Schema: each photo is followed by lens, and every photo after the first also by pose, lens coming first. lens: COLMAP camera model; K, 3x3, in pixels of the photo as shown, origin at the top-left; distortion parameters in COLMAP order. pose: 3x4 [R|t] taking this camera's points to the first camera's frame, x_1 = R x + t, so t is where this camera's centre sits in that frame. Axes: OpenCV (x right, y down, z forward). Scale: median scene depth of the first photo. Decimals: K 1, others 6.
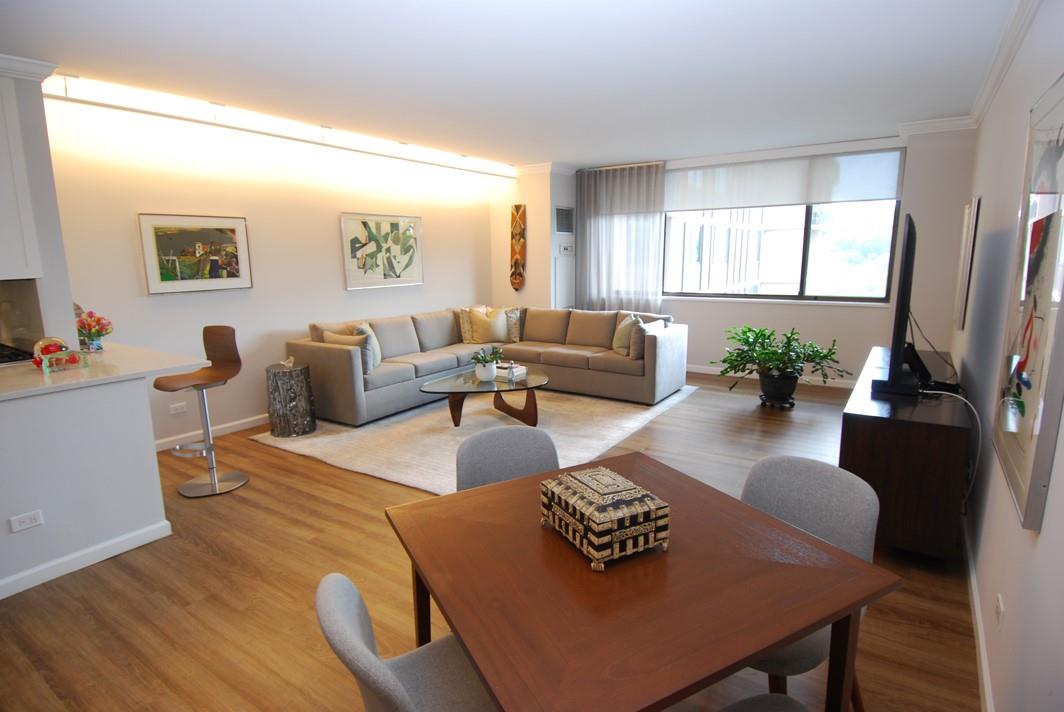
lens RADIAL K [[551.4, 0, 544.6], [0, 551.4, 360.3], [0, 0, 1]] dist [0.043539, -0.047137]
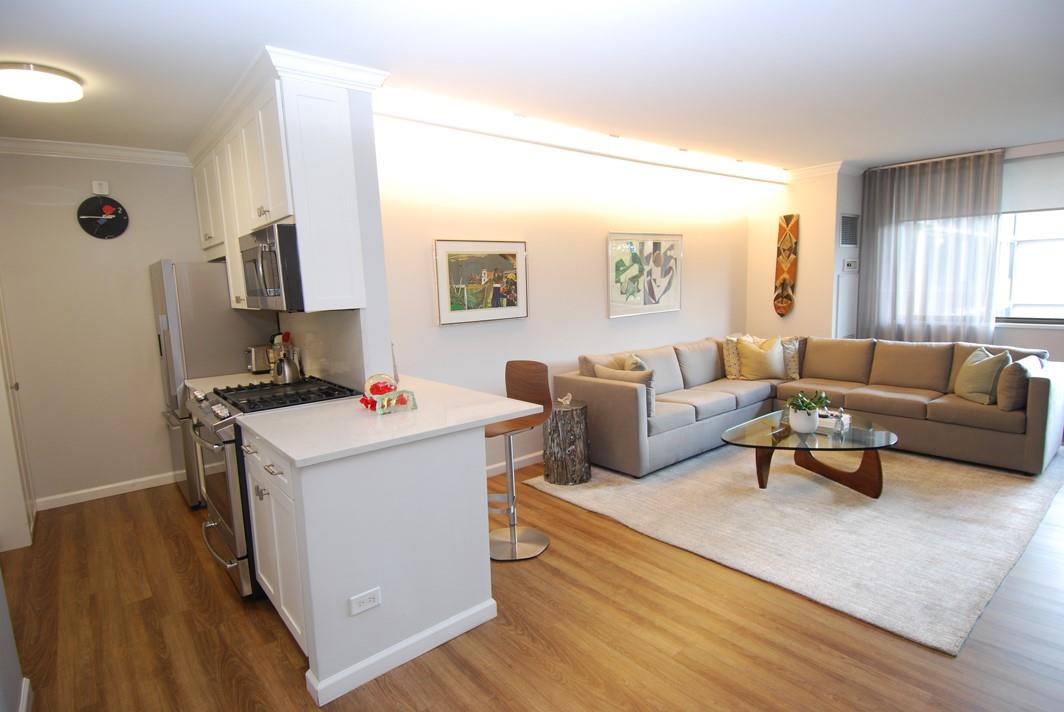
lens RADIAL K [[551.4, 0, 538.3], [0, 551.4, 358.3], [0, 0, 1]] dist [0.043539, -0.047137]
pose [[0.956350, 0.015332, -0.291822, -0.226386], [-0.029357, 0.998611, -0.043743, -0.021020], [0.290747, 0.050400, 0.955472, 0.126977]]
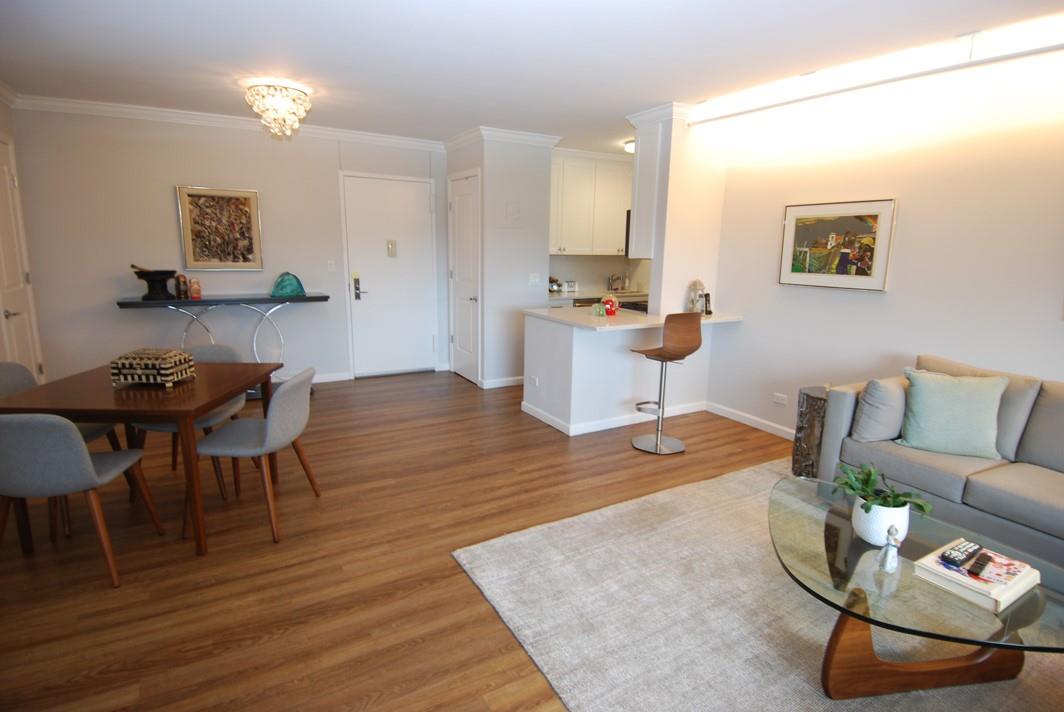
lens RADIAL K [[551.4, 0, 536.1], [0, 551.4, 355.5], [0, 0, 1]] dist [0.043539, -0.047137]
pose [[-0.448657, 0.179011, -0.875592, 0.354326], [-0.183250, 0.940491, 0.286177, -0.168731], [0.874715, 0.288847, -0.389154, 0.855621]]
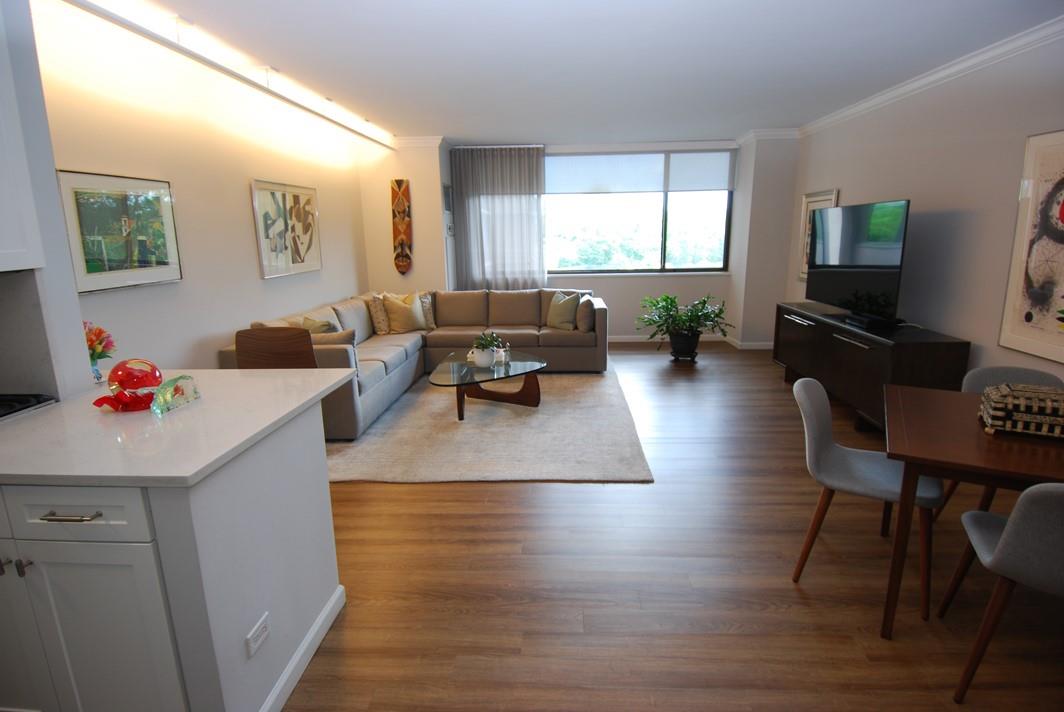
lens RADIAL K [[551.4, 0, 547.3], [0, 551.4, 358.5], [0, 0, 1]] dist [0.043539, -0.047137]
pose [[0.855149, -0.115224, 0.505415, -0.469282], [0.102127, 0.993323, 0.053662, -0.016876], [-0.508223, 0.005728, 0.861206, 0.123905]]
